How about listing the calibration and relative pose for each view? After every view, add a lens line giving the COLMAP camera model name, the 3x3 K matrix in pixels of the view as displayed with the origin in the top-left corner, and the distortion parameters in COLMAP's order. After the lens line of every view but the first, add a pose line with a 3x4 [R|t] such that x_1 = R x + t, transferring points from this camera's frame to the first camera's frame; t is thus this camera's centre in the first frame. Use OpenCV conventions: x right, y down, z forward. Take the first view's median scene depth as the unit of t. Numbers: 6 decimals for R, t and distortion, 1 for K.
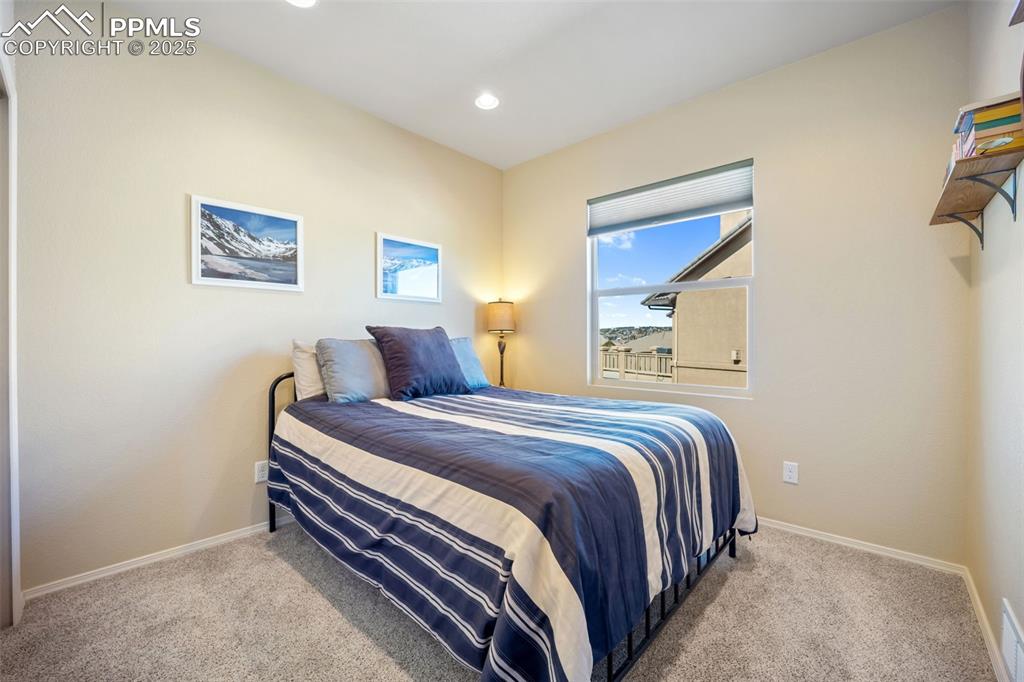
lens RADIAL K [[417.9, 0, 512.0], [0, 417.9, 341.0], [0, 0, 1]] dist [-0.023260, 0.000427]
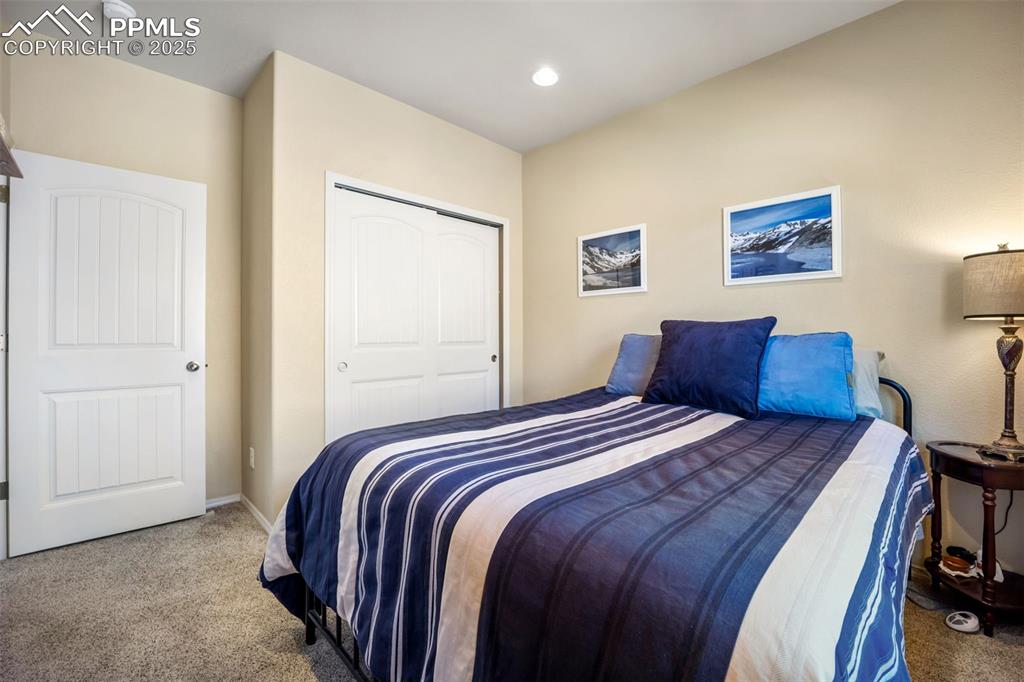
lens RADIAL K [[417.9, 0, 512.0], [0, 417.9, 341.0], [0, 0, 1]] dist [-0.023260, 0.000427]
pose [[-0.065057, 0.020925, -0.997662, 0.686863], [-0.003546, 0.999769, 0.021200, -0.009140], [0.997875, 0.004917, -0.064968, 0.780968]]
